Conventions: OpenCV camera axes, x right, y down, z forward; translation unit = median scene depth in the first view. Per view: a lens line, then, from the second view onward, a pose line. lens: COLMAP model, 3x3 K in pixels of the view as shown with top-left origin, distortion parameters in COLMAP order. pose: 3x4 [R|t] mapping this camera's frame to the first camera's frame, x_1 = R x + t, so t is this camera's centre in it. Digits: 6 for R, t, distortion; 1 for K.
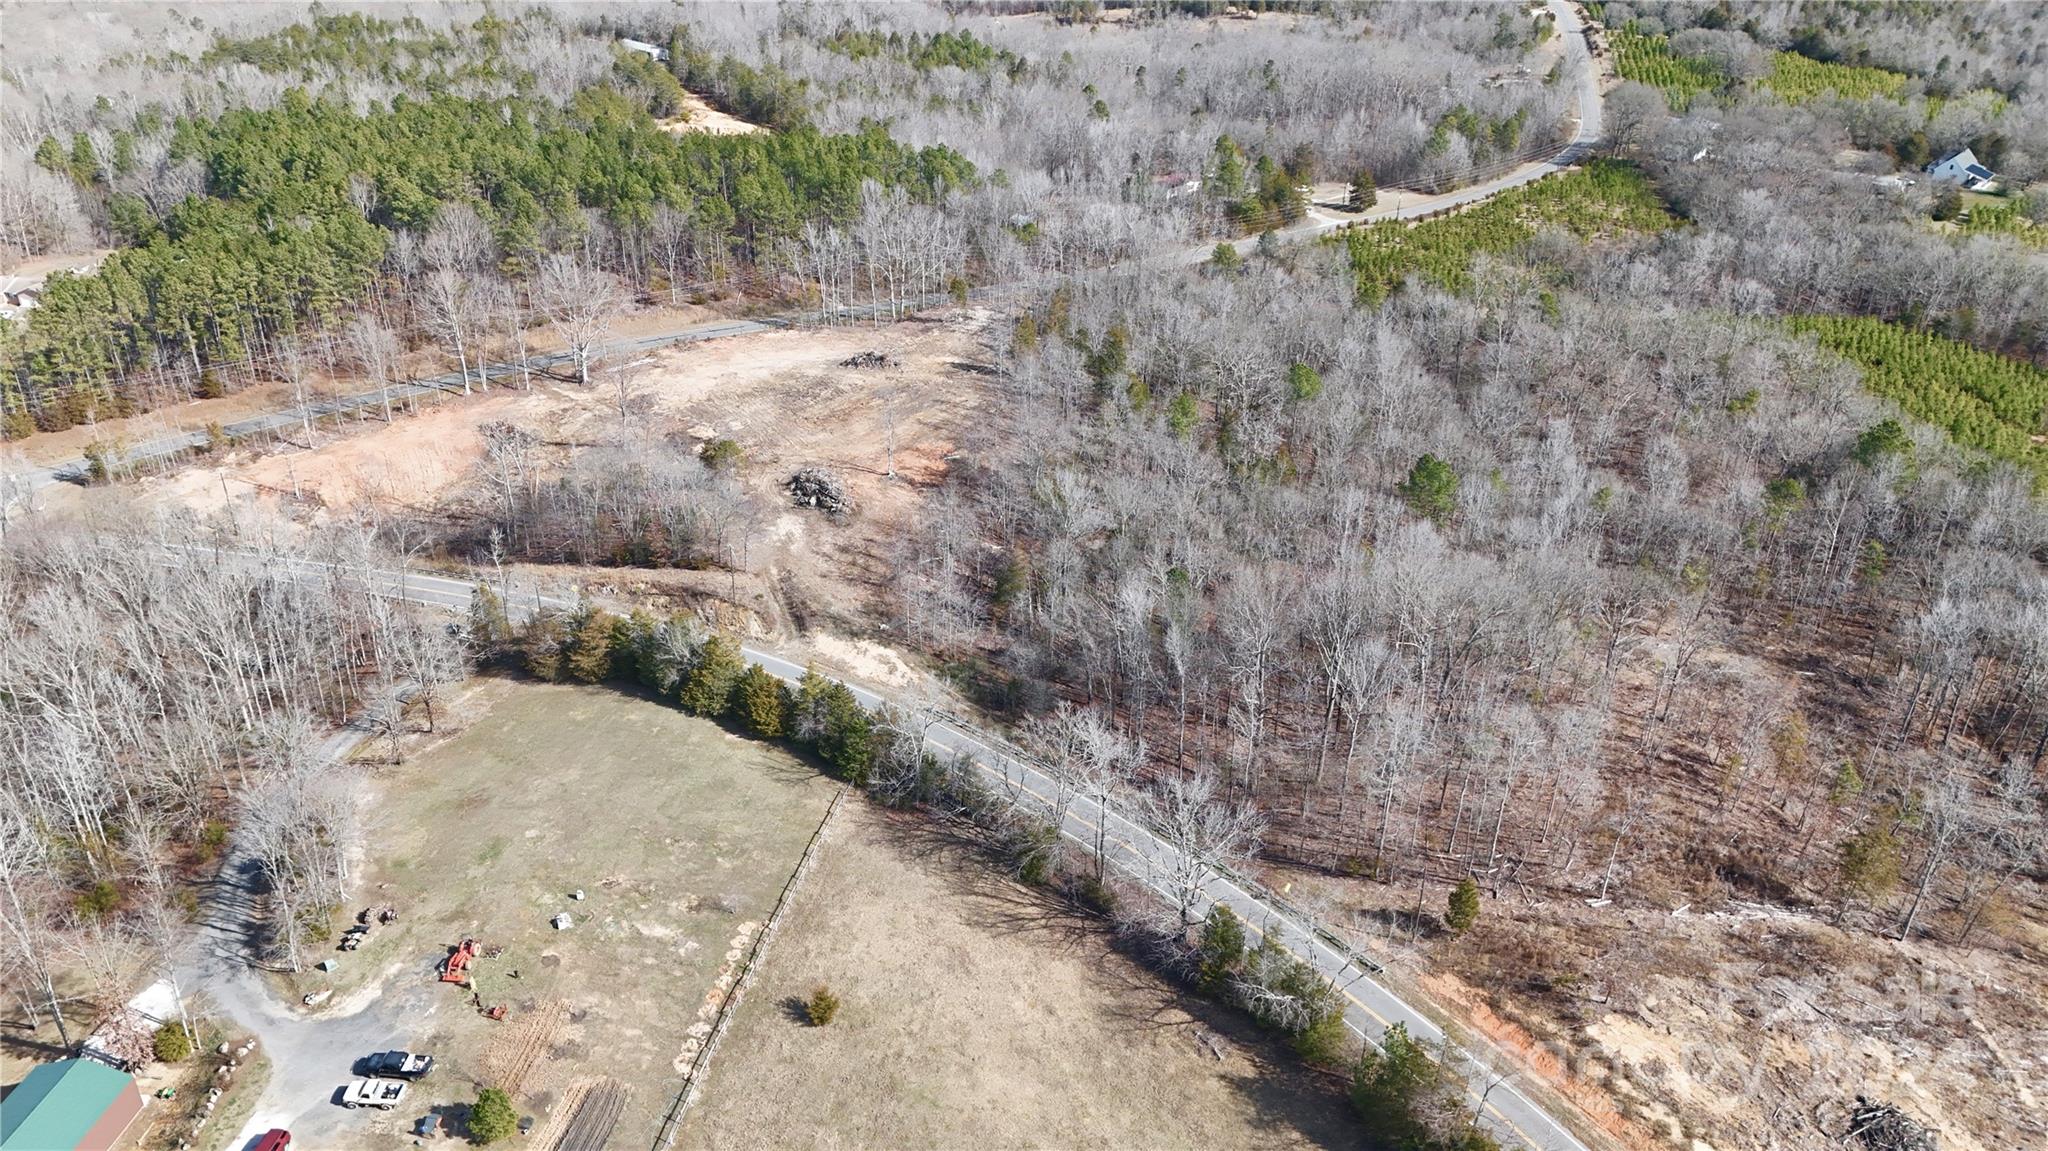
lens RADIAL K [[1488.1, 0, 1026.8], [0, 1488.1, 583.5], [0, 0, 1]] dist [0.079701, -0.079015]
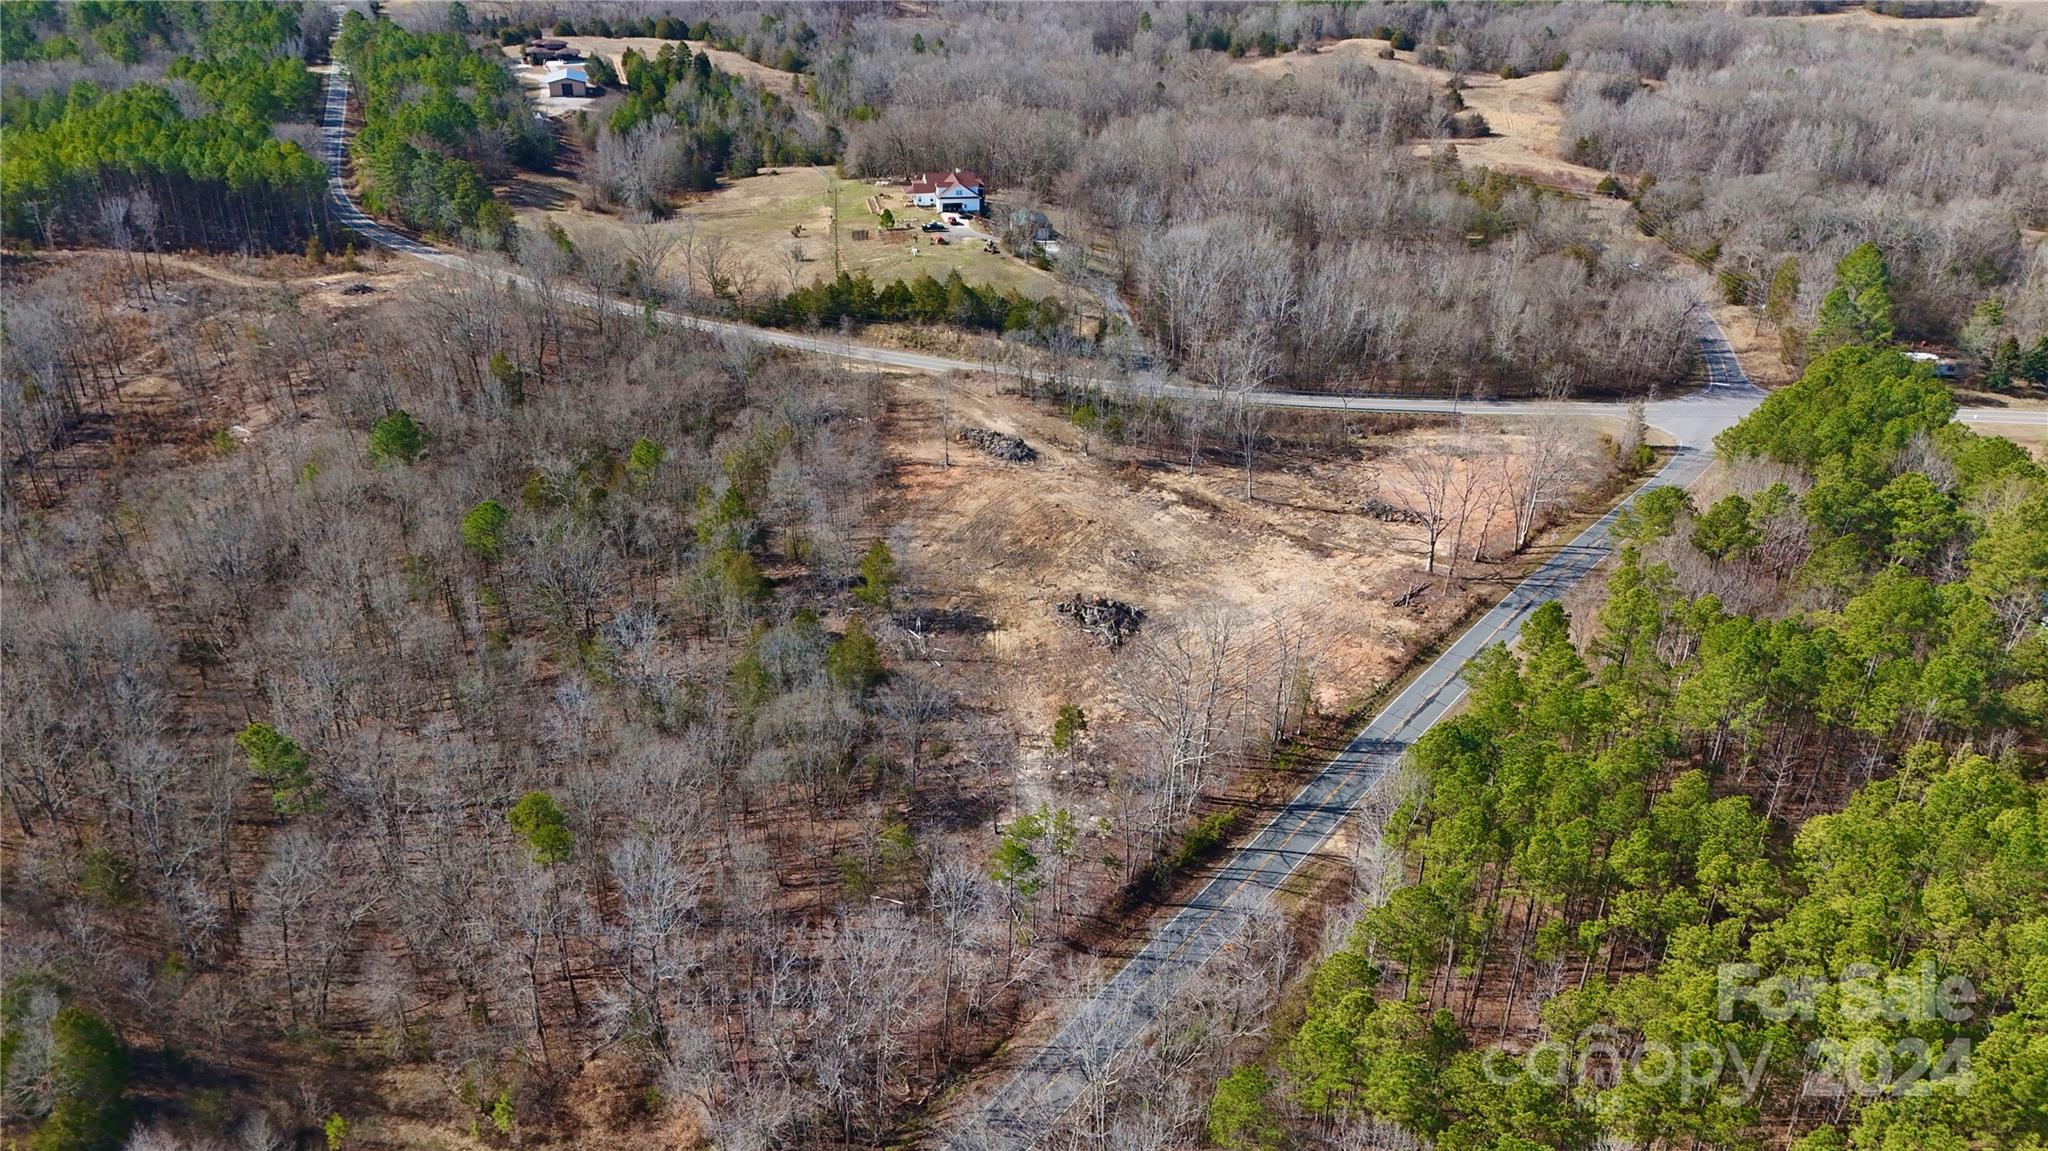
lens RADIAL K [[1488.1, 0, 1026.8], [0, 1488.1, 583.5], [0, 0, 1]] dist [0.079701, -0.079015]
pose [[-0.953827, 0.103234, -0.282057, 0.151567], [-0.179615, 0.556610, 0.811125, -0.863028], [0.240732, 0.824335, -0.512367, 1.603380]]
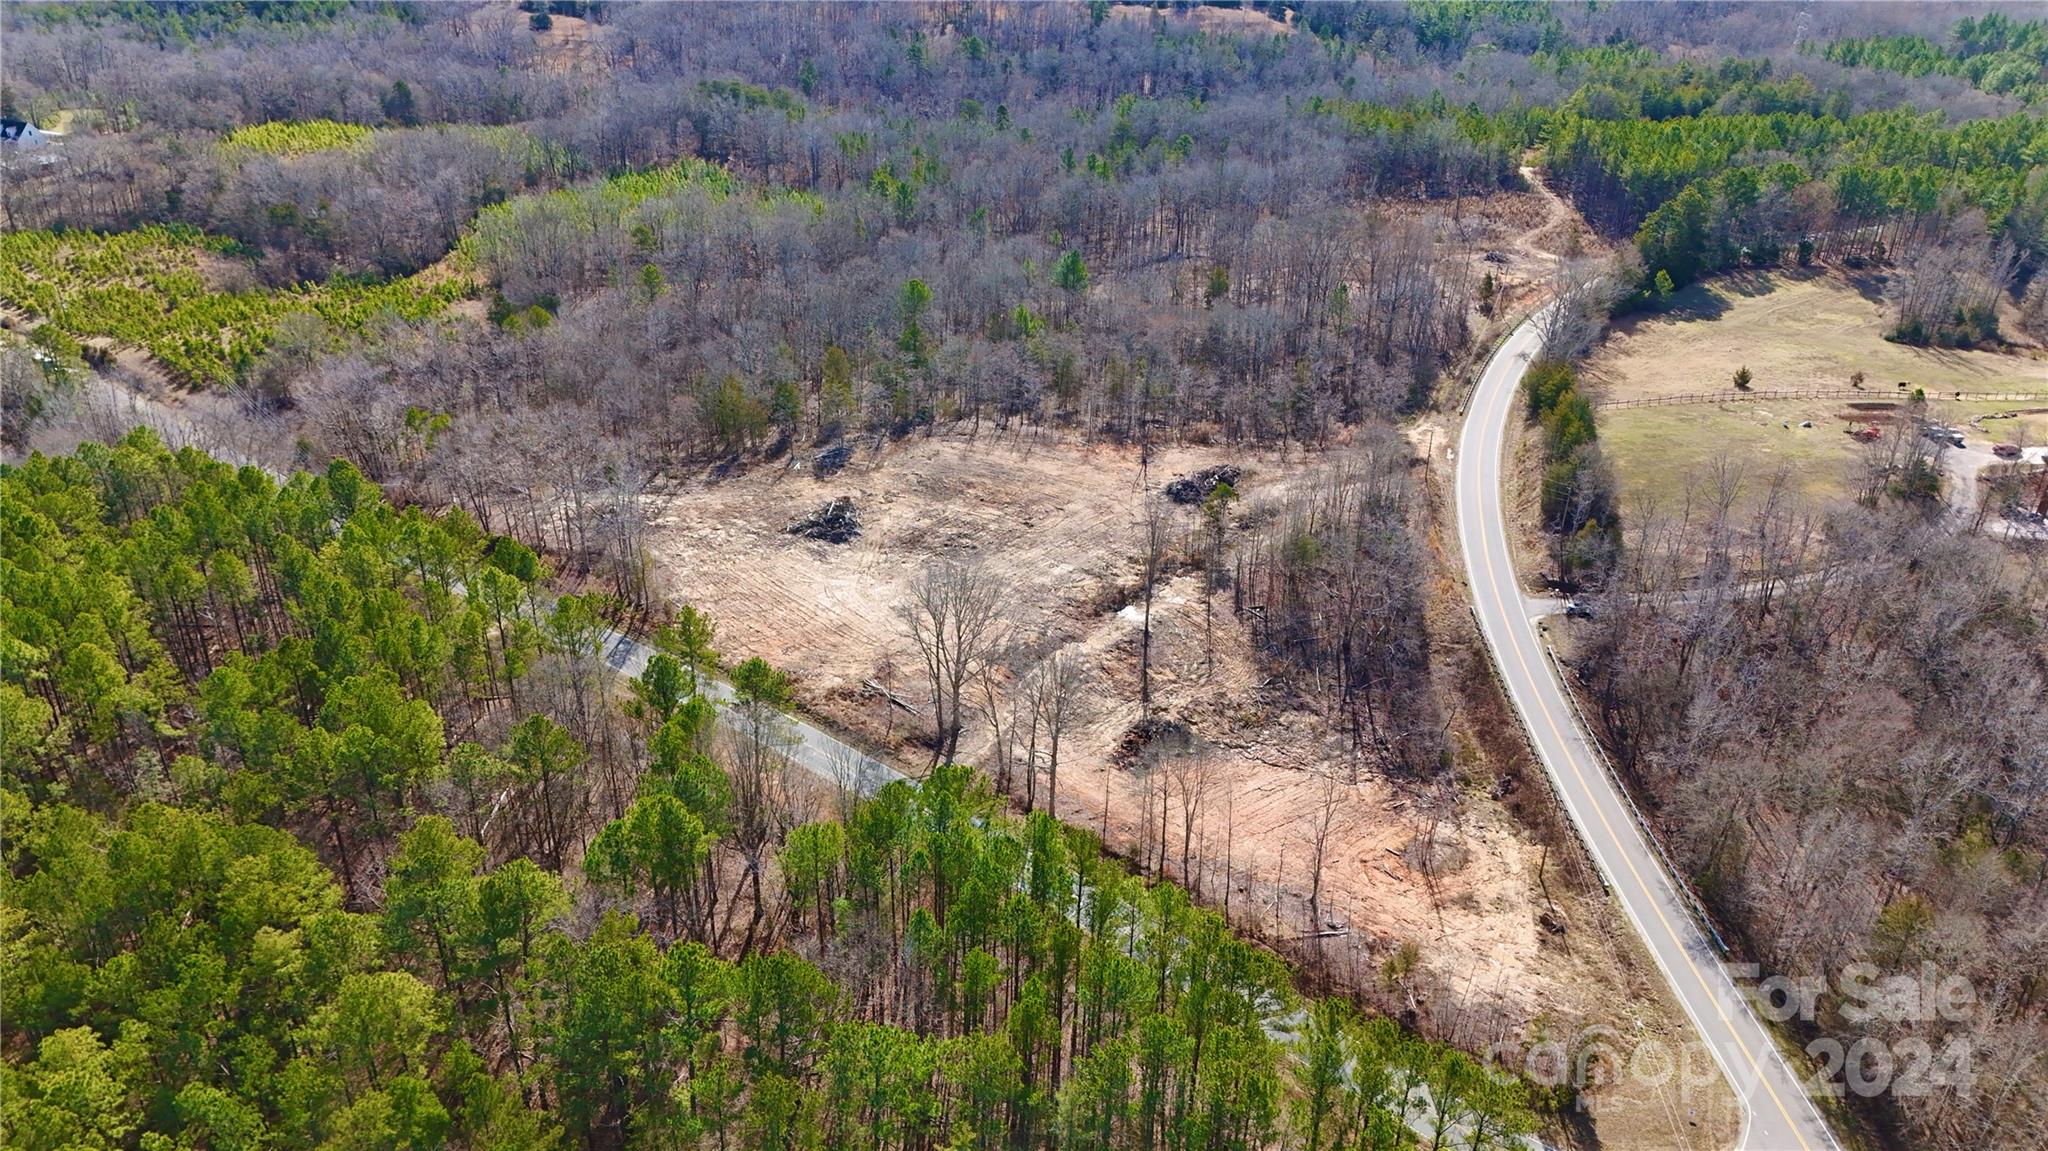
lens RADIAL K [[1488.1, 0, 1026.8], [0, 1488.1, 583.5], [0, 0, 1]] dist [0.079701, -0.079015]
pose [[-0.289034, -0.481792, 0.827246, -0.957443], [0.434297, 0.704098, 0.561811, -0.624960], [-0.853138, 0.521653, 0.005732, 1.108607]]
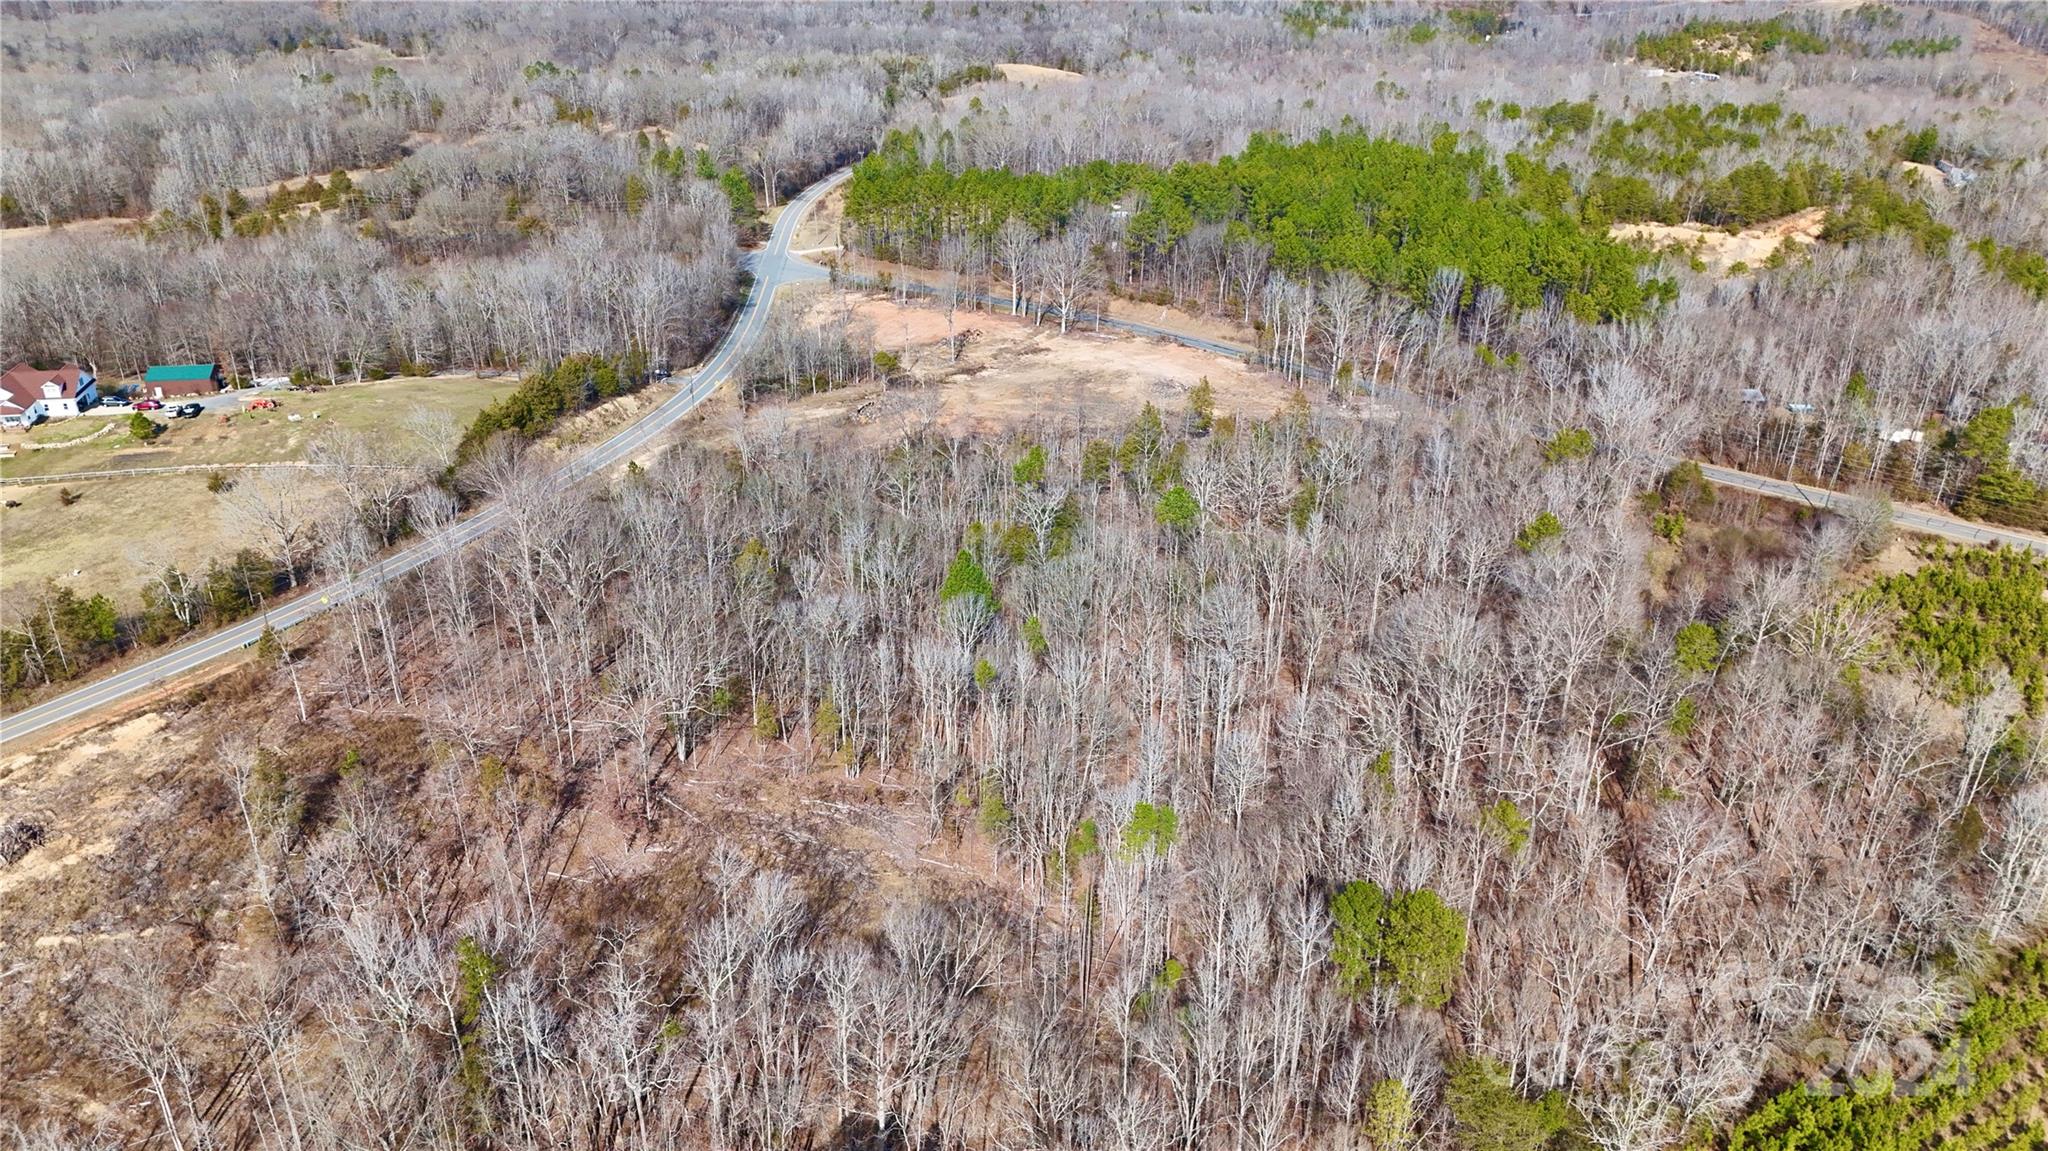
lens RADIAL K [[1488.1, 0, 1026.8], [0, 1488.1, 583.5], [0, 0, 1]] dist [0.079701, -0.079015]
pose [[0.295127, 0.402341, -0.866615, 1.001814], [-0.460218, 0.854725, 0.240093, -0.282939], [0.837317, 0.327974, 0.437417, 0.595064]]
